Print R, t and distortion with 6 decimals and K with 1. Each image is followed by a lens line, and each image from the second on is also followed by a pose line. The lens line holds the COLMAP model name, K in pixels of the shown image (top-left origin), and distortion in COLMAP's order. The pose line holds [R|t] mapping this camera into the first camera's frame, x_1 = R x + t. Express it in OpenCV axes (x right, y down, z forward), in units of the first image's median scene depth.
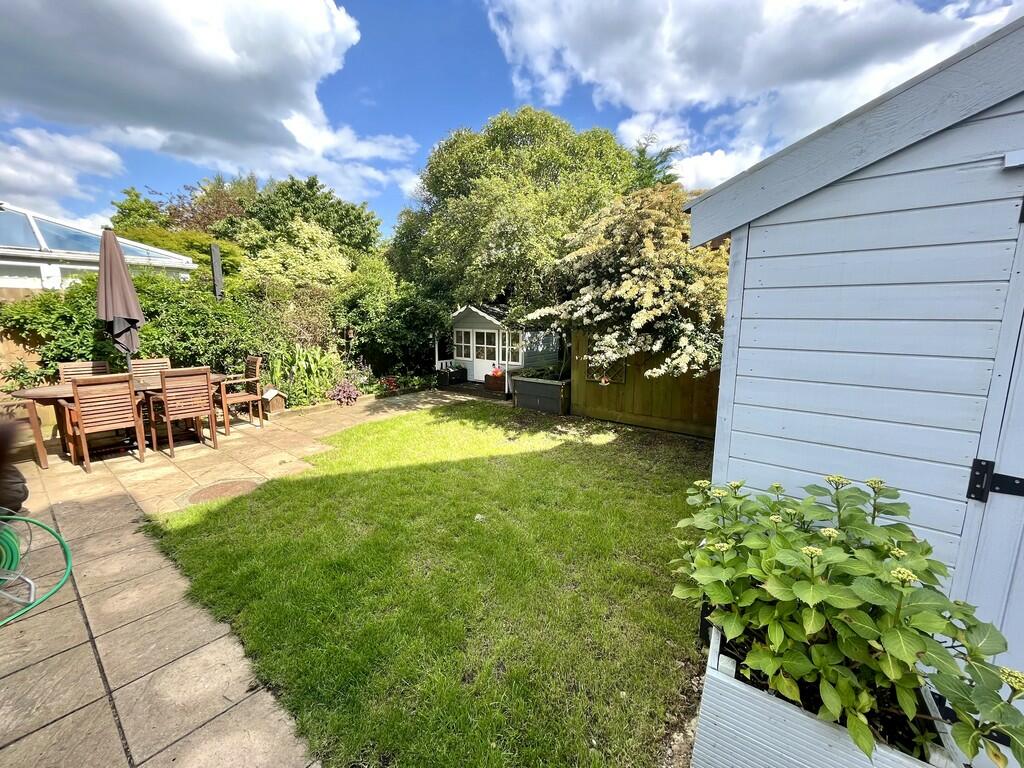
lens RADIAL K [[418.1, 0, 512.0], [0, 418.1, 384.0], [0, 0, 1]] dist [-0.001001, -0.000249]
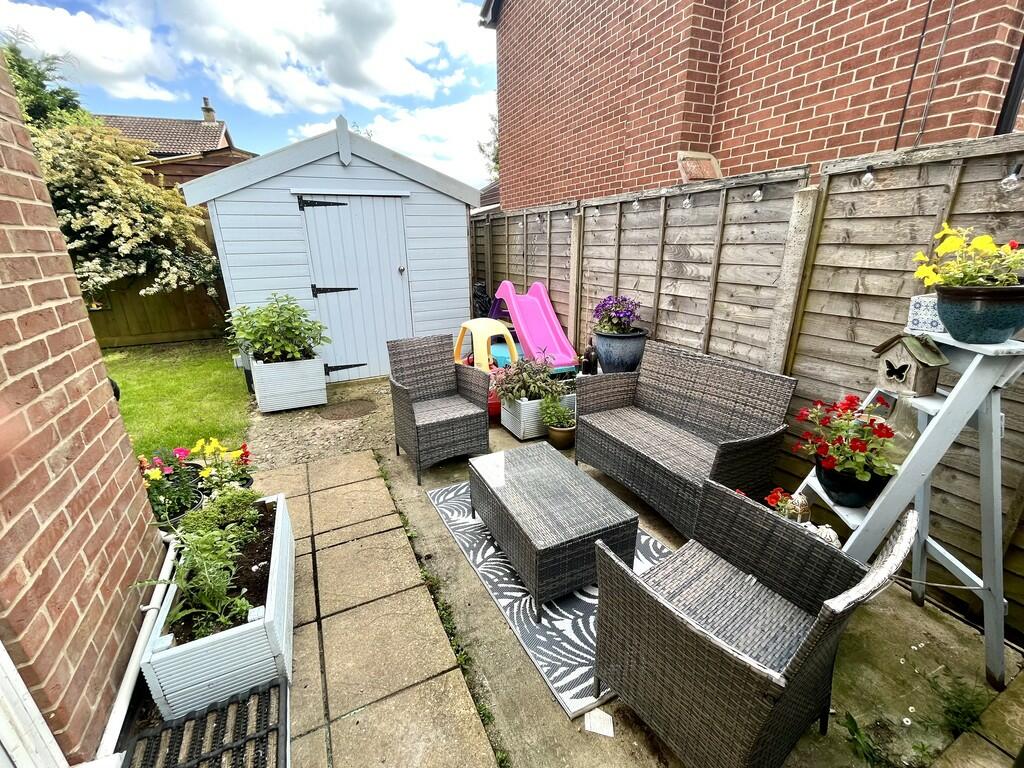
lens RADIAL K [[430.0, 0, 512.0], [0, 430.0, 384.0], [0, 0, 1]] dist [-0.002457, -0.000278]
pose [[0.430683, -0.289025, 0.854972, -0.317513], [0.160379, 0.956766, 0.242647, 0.088569], [-0.888139, 0.032616, 0.458416, -0.464134]]
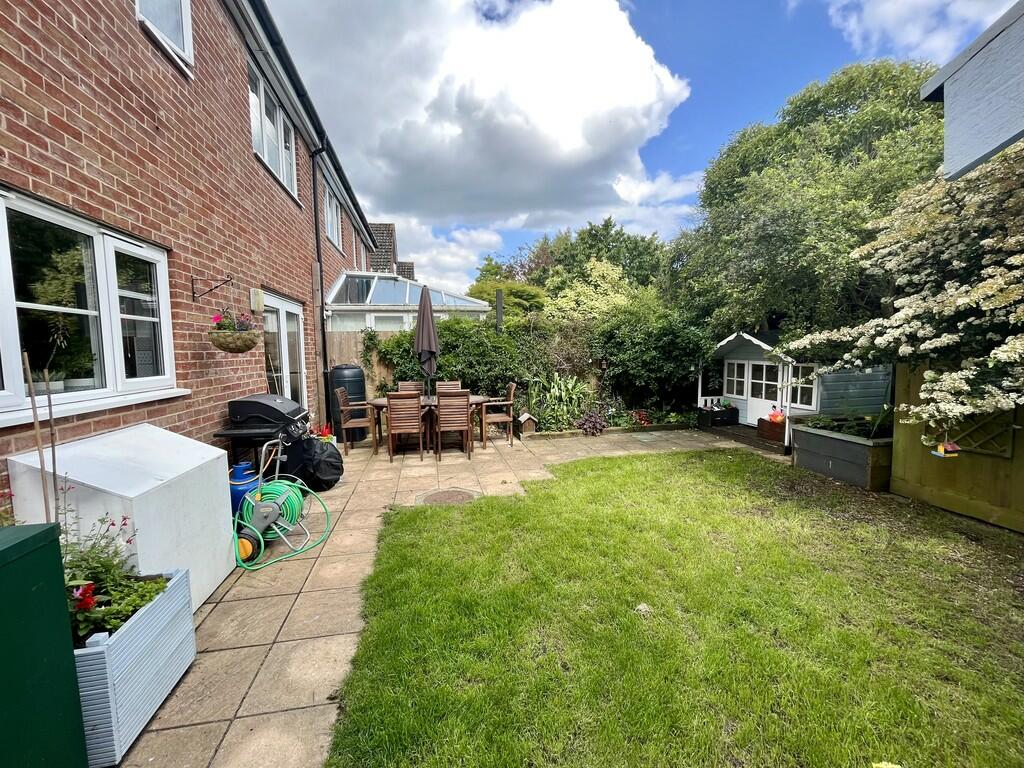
lens RADIAL K [[418.1, 0, 512.0], [0, 418.1, 384.0], [0, 0, 1]] dist [-0.001001, -0.000249]
pose [[0.763641, 0.044304, -0.644119, 0.122643], [-0.090505, 0.995138, -0.038852, -0.019966], [0.639266, 0.087966, 0.763938, 0.137005]]
